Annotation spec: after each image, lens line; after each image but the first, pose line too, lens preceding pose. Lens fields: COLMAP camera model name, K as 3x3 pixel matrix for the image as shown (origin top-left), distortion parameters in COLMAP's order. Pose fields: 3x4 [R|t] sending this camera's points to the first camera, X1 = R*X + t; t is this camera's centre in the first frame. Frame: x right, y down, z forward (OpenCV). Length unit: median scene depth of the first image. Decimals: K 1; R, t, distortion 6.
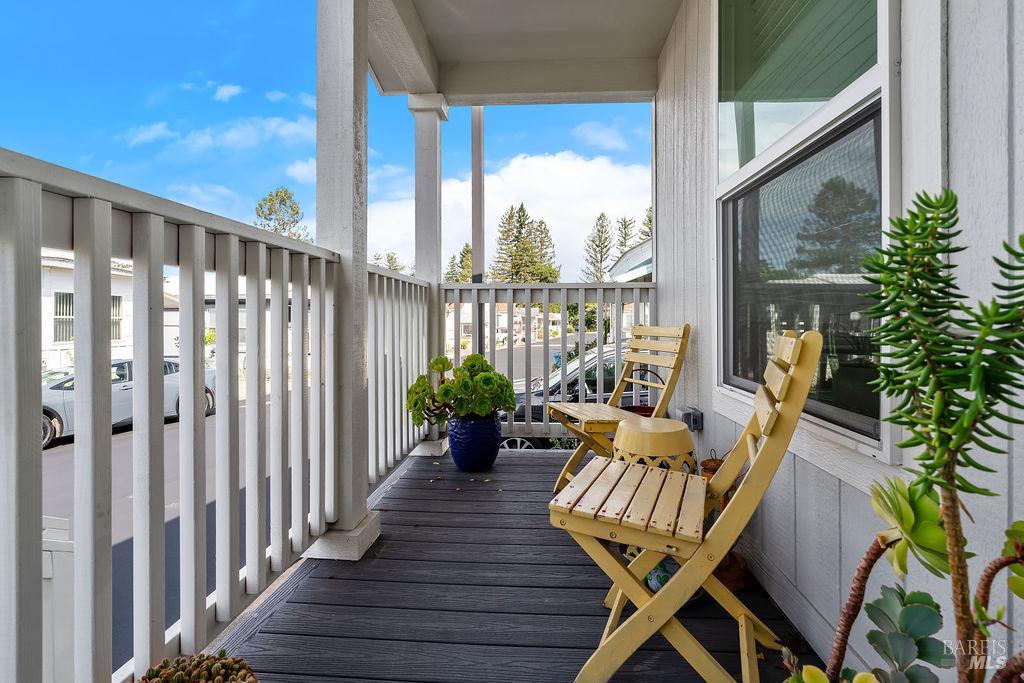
lens RADIAL K [[458.9, 0, 549.1], [0, 458.9, 330.3], [0, 0, 1]] dist [-0.006814, 0.001777]
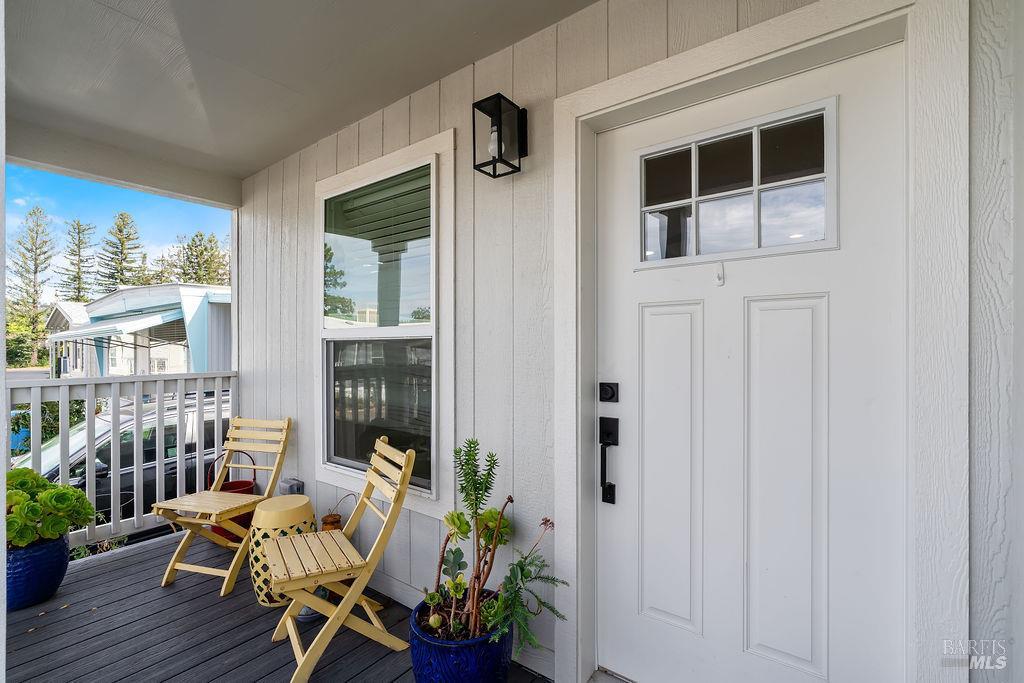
lens RADIAL K [[458.9, 0, 510.8], [0, 458.9, 345.9], [0, 0, 1]] dist [-0.006814, 0.001777]
pose [[0.565248, 0.002997, 0.824915, -0.542602], [-0.000026, 0.999993, -0.003615, -0.271102], [-0.824921, 0.002022, 0.565245, -0.360158]]
